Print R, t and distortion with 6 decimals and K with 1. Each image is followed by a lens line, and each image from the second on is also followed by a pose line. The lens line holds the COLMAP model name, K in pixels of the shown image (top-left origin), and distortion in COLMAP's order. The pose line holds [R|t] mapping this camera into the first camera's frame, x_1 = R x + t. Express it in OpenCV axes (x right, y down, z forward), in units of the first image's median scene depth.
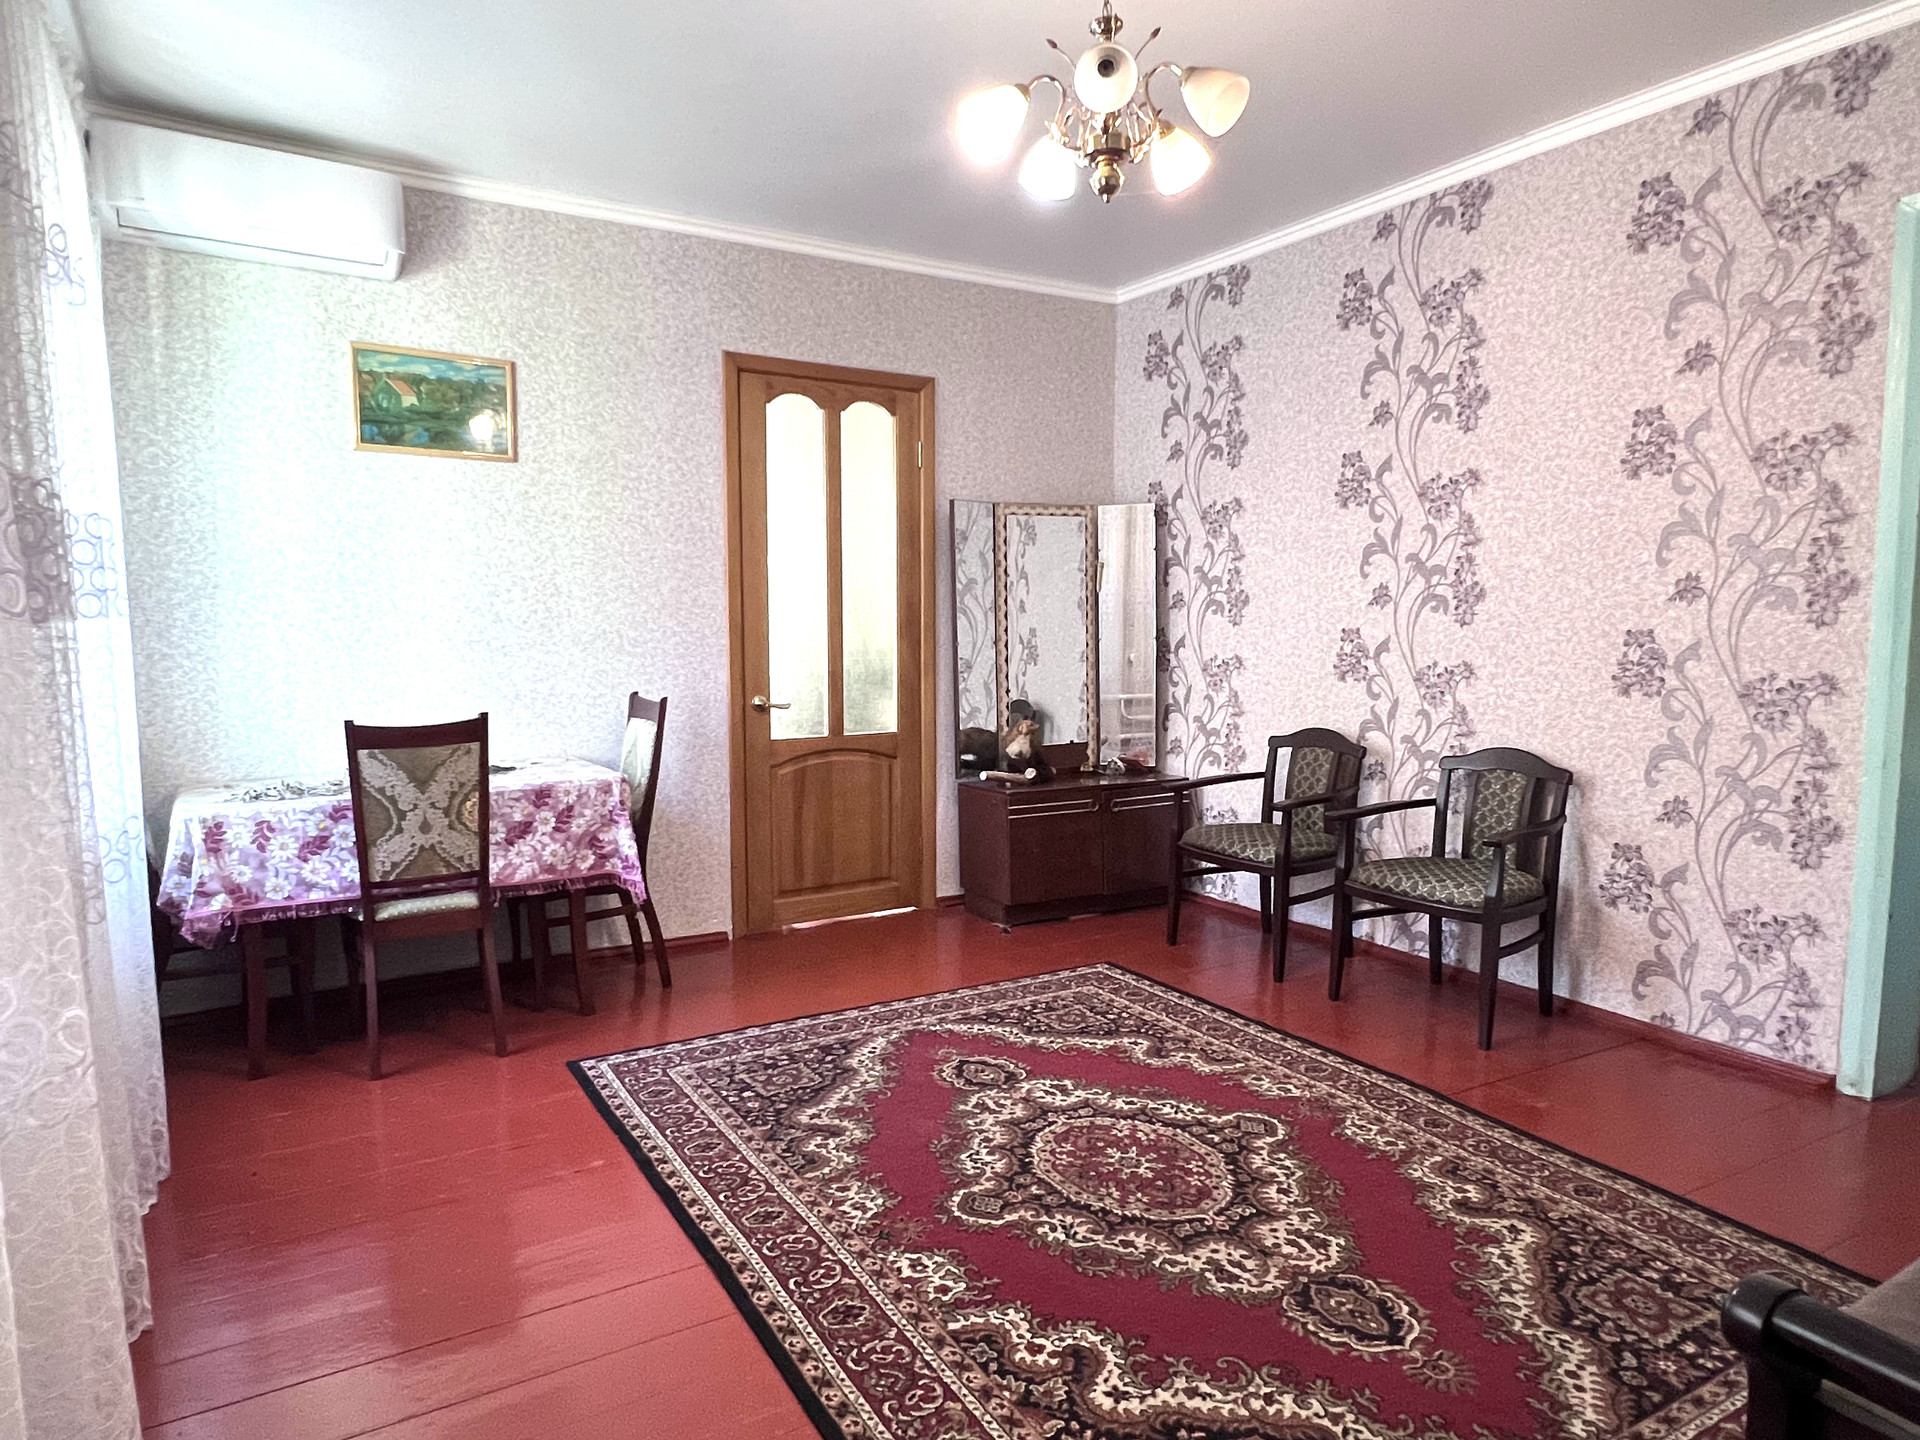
lens RADIAL K [[1187.3, 0, 951.8], [0, 1187.3, 740.2], [0, 0, 1]] dist [0.000158, -0.004640]
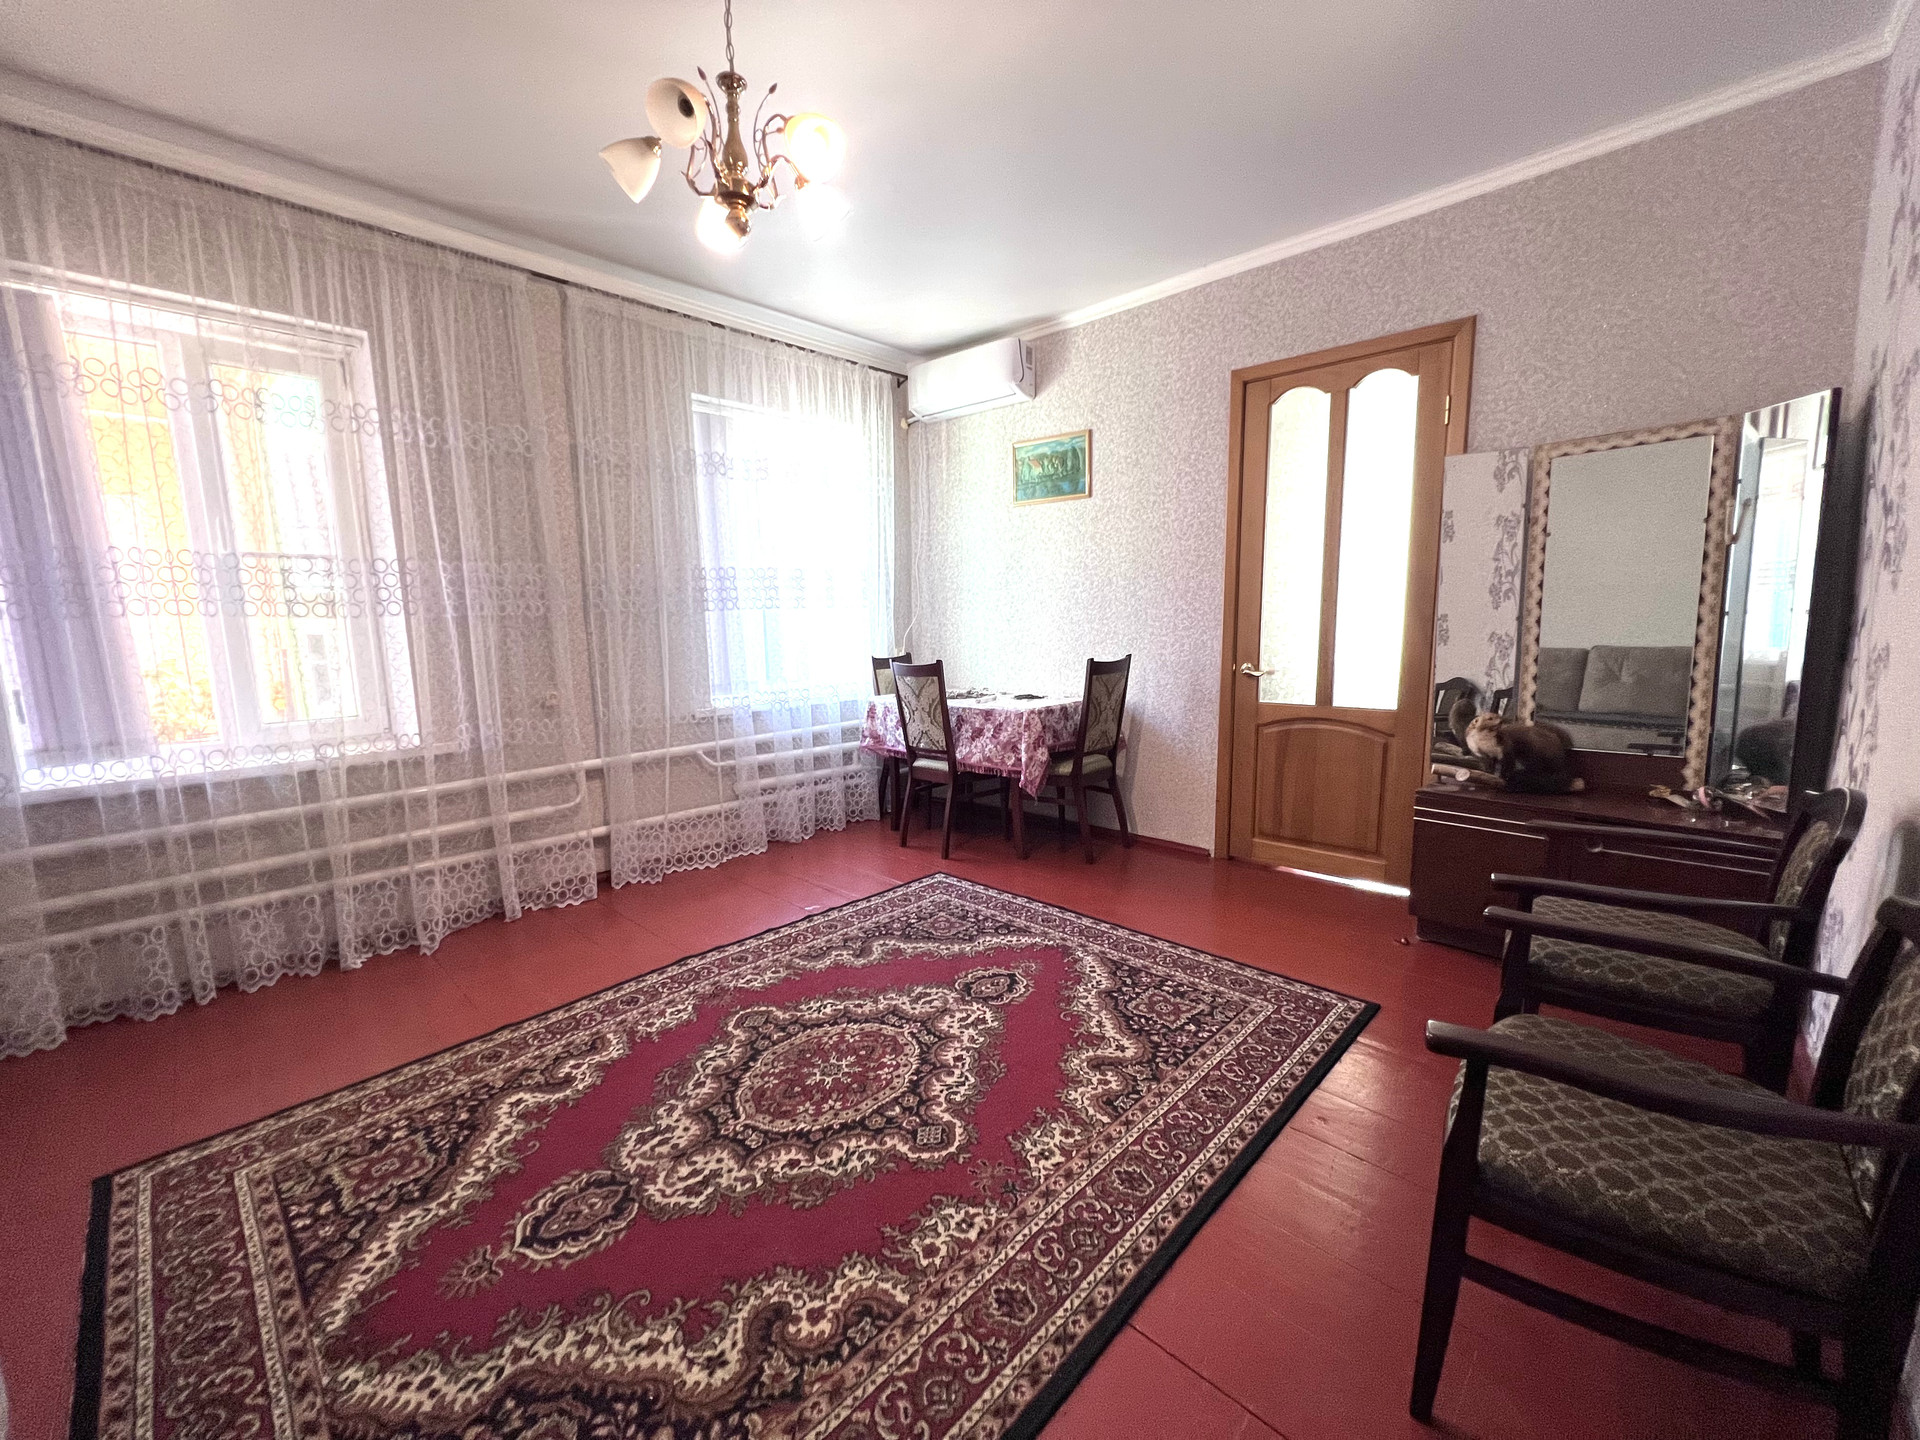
lens RADIAL K [[769.5, 0, 962.6], [0, 769.5, 725.9], [0, 0, 1]] dist [-0.000991, 0.000673]
pose [[0.273534, 0.136565, -0.952118, 0.721980], [-0.075262, 0.989873, 0.120358, -0.068075], [0.958913, 0.038736, 0.281043, 0.753110]]
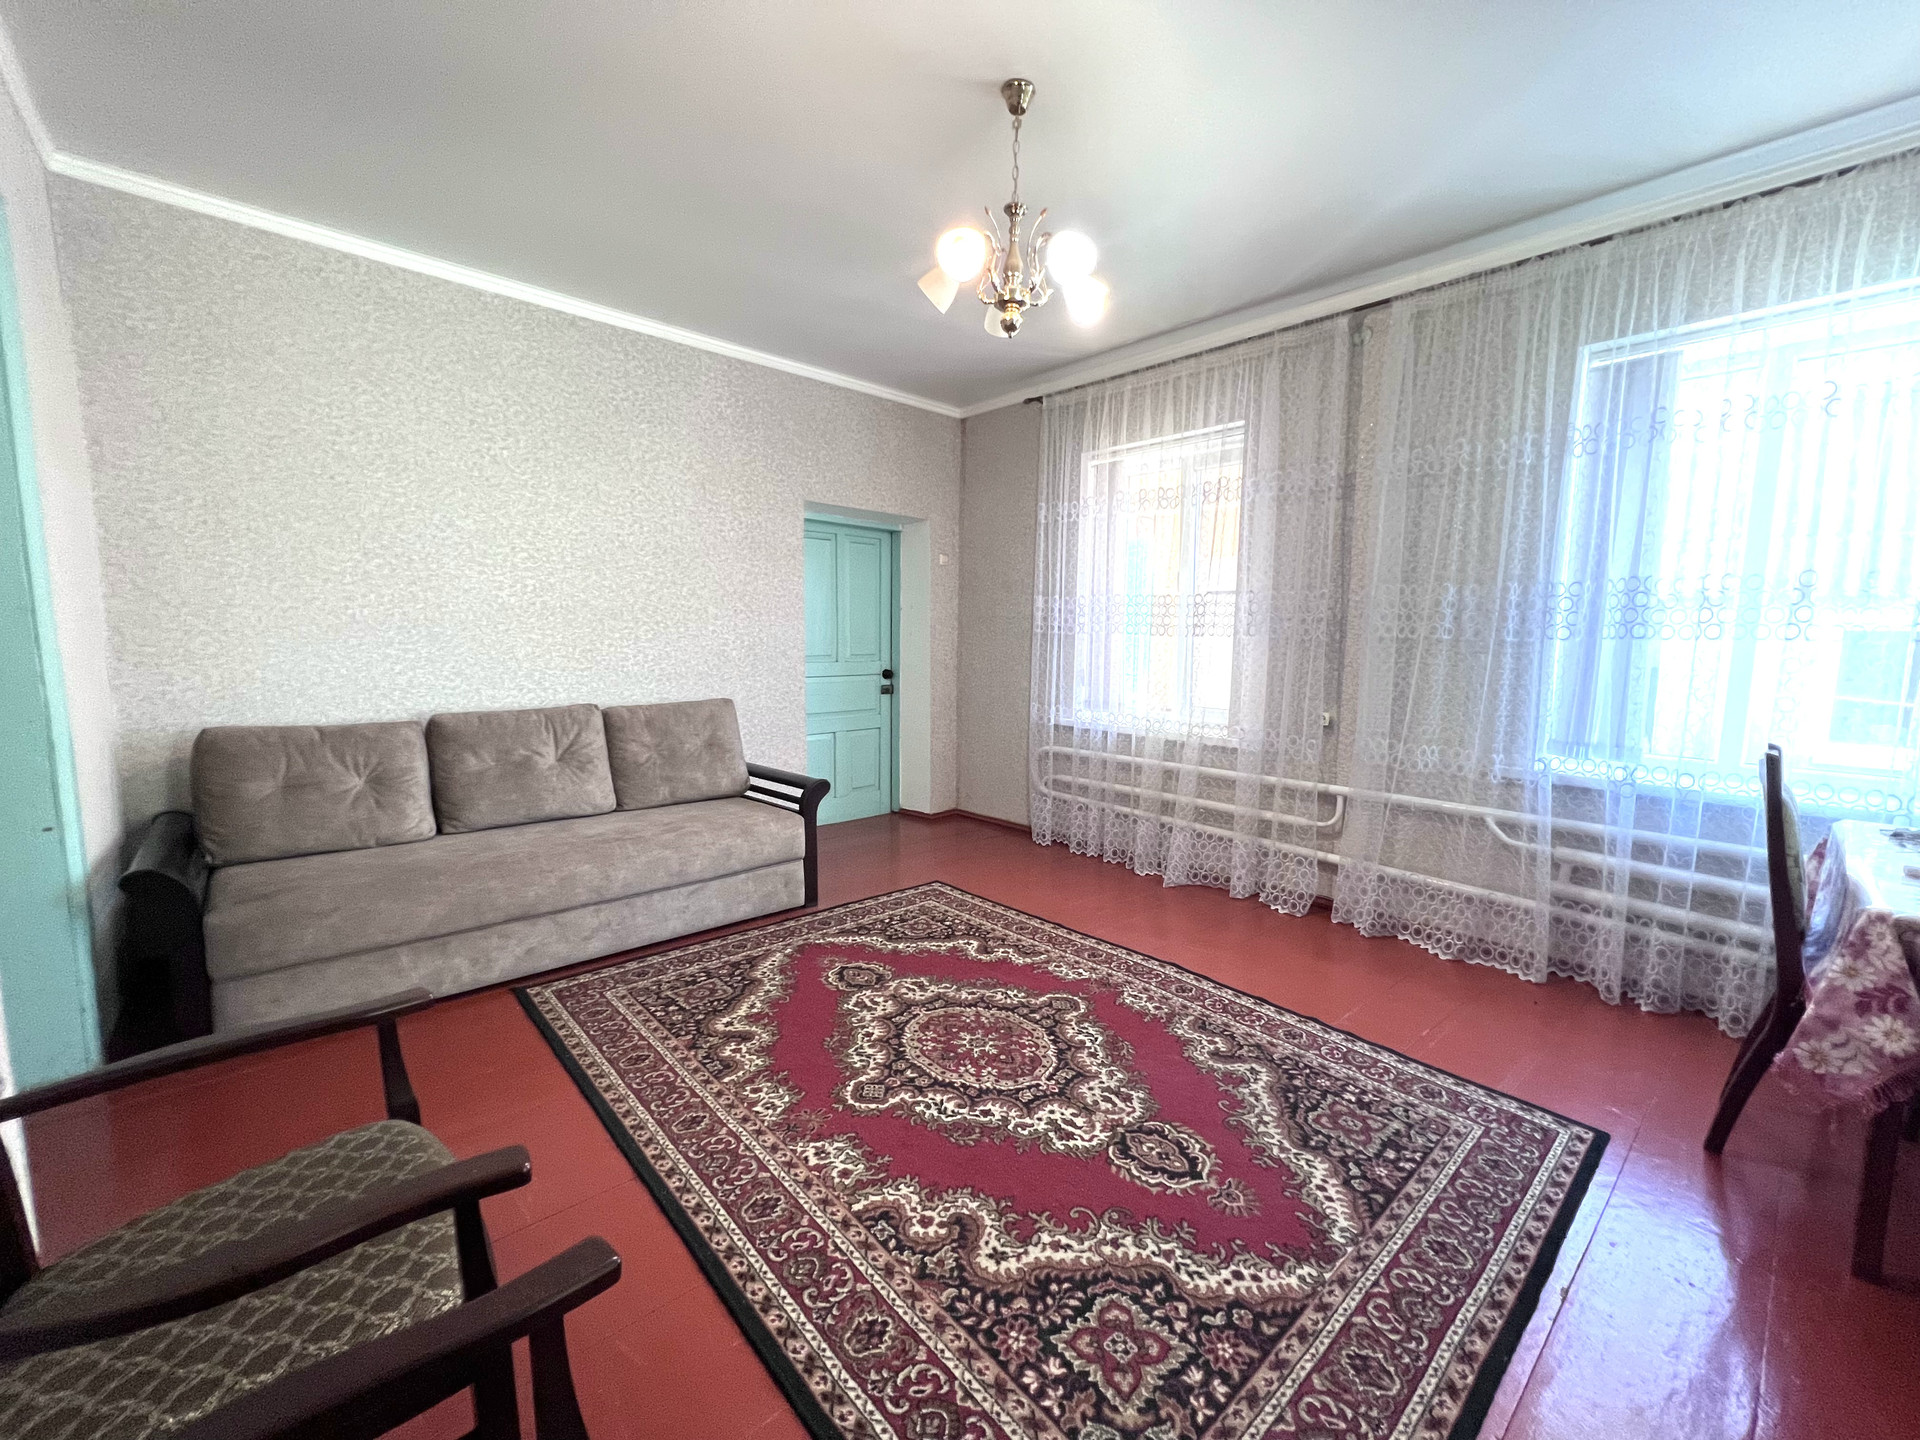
lens RADIAL K [[769.5, 0, 962.6], [0, 769.5, 725.9], [0, 0, 1]] dist [-0.000991, 0.000673]
pose [[-0.979892, 0.010304, -0.199263, 0.279630], [-0.033537, 0.975952, 0.215390, -0.145275], [0.196690, 0.217742, -0.955982, 1.459159]]
